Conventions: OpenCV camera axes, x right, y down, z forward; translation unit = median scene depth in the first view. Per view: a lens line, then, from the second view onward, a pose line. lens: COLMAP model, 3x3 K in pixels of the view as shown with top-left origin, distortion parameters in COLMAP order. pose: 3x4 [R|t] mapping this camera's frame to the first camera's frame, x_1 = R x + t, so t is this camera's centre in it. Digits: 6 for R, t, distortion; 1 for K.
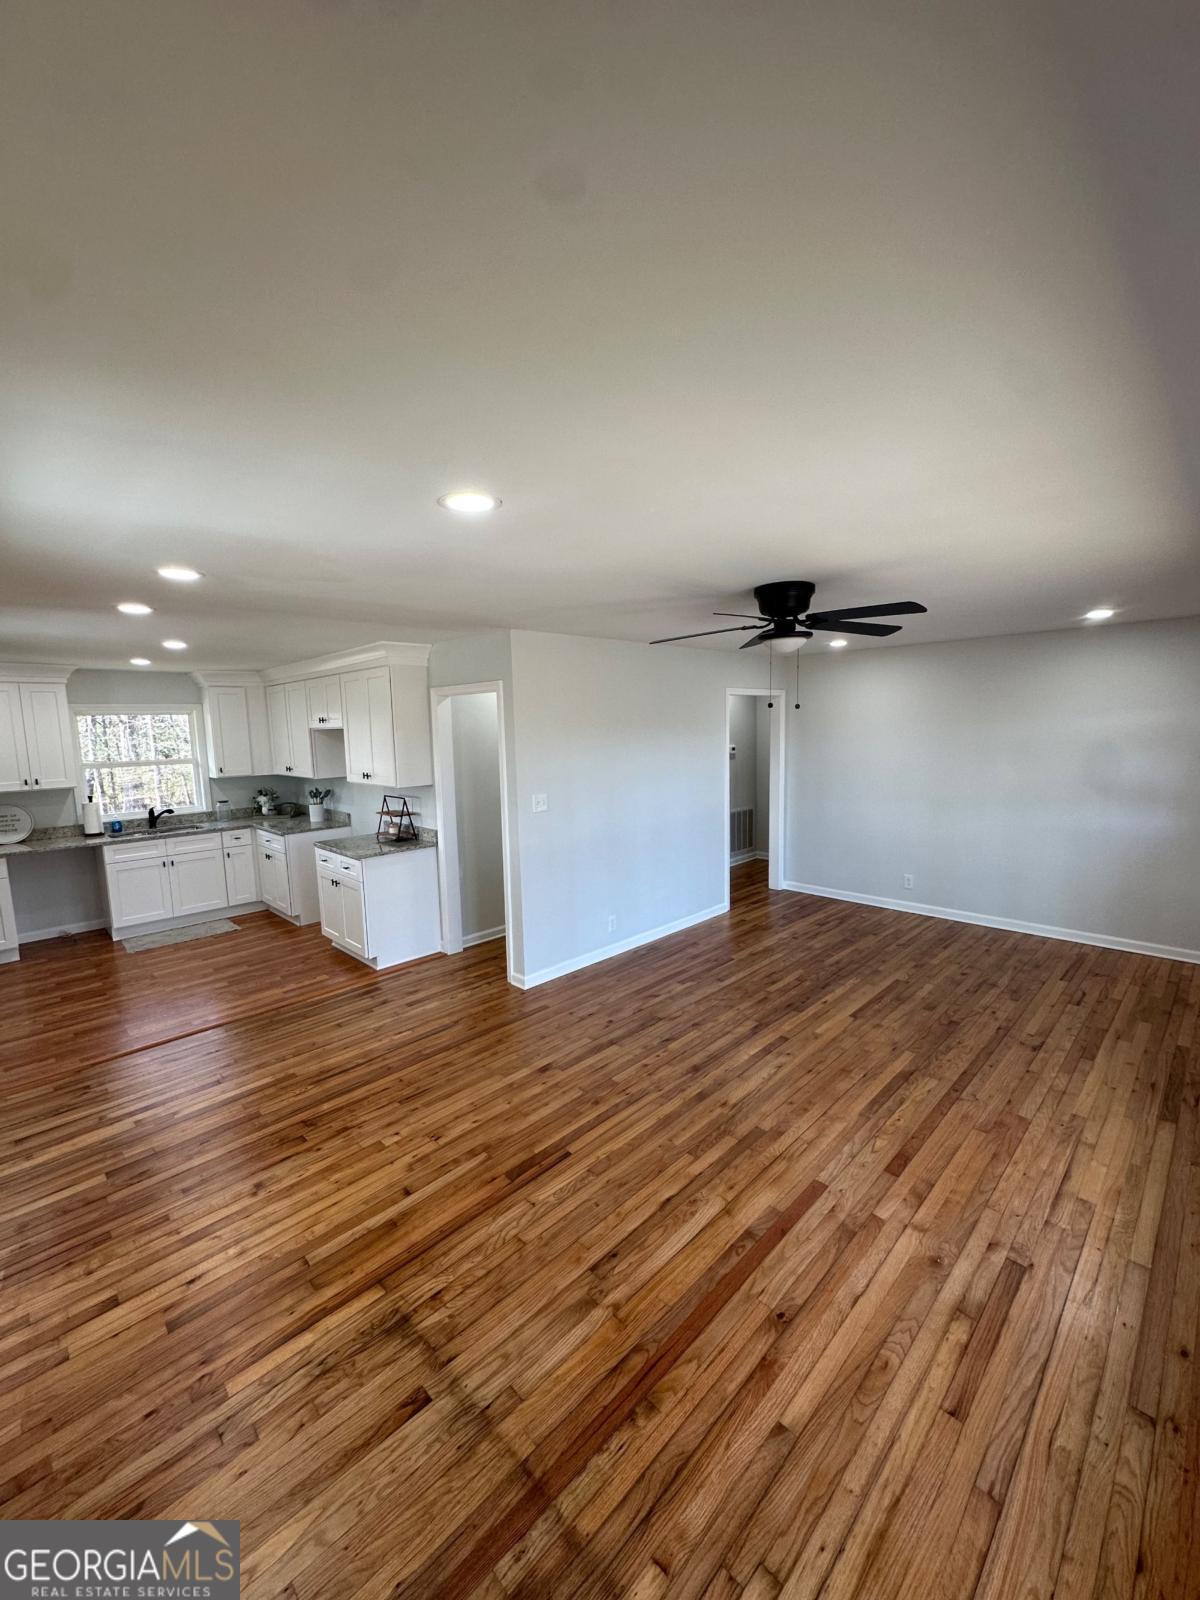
lens RADIAL K [[637.4, 0, 601.9], [0, 637.4, 800.0], [0, 0, 1]] dist [-0.003875, 0.000105]
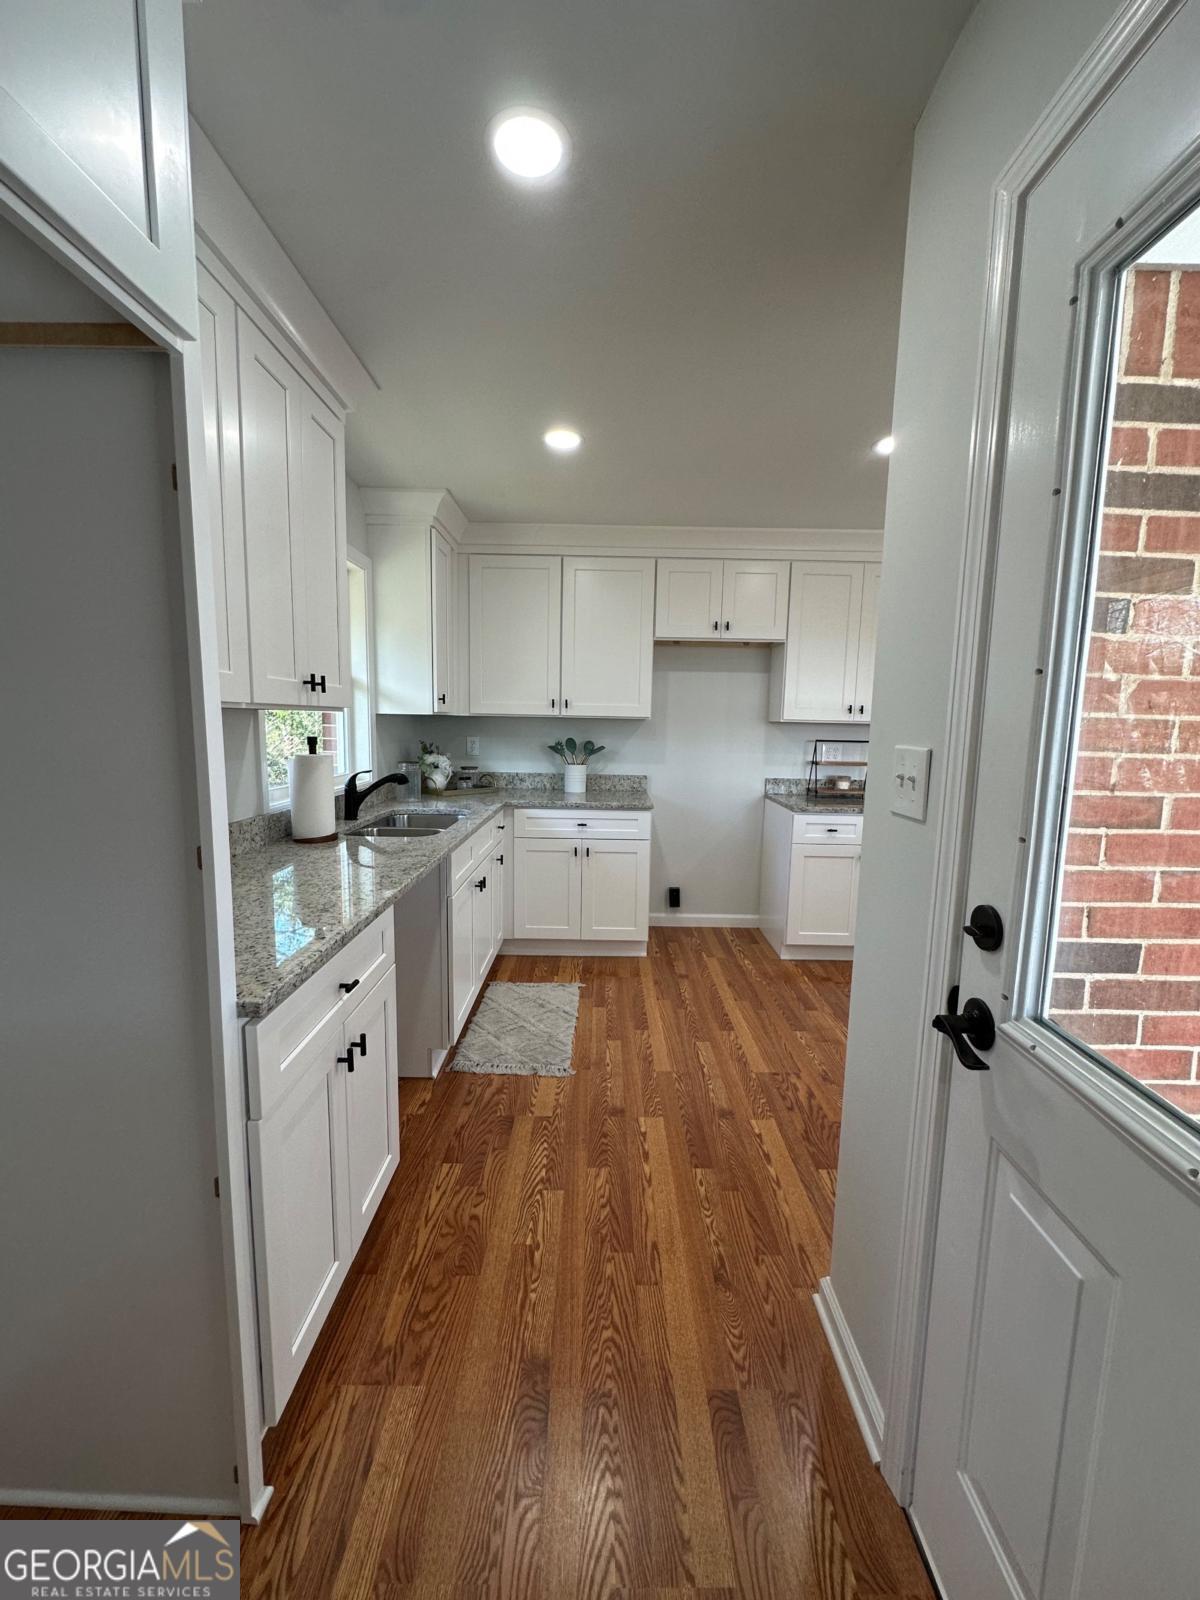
lens RADIAL K [[637.4, 0, 601.9], [0, 637.4, 800.0], [0, 0, 1]] dist [-0.003875, 0.000105]
pose [[0.706465, -0.047053, 0.706182, -1.441374], [0.045904, 0.998733, 0.020623, 0.048664], [-0.706257, 0.017847, 0.707730, 0.909129]]
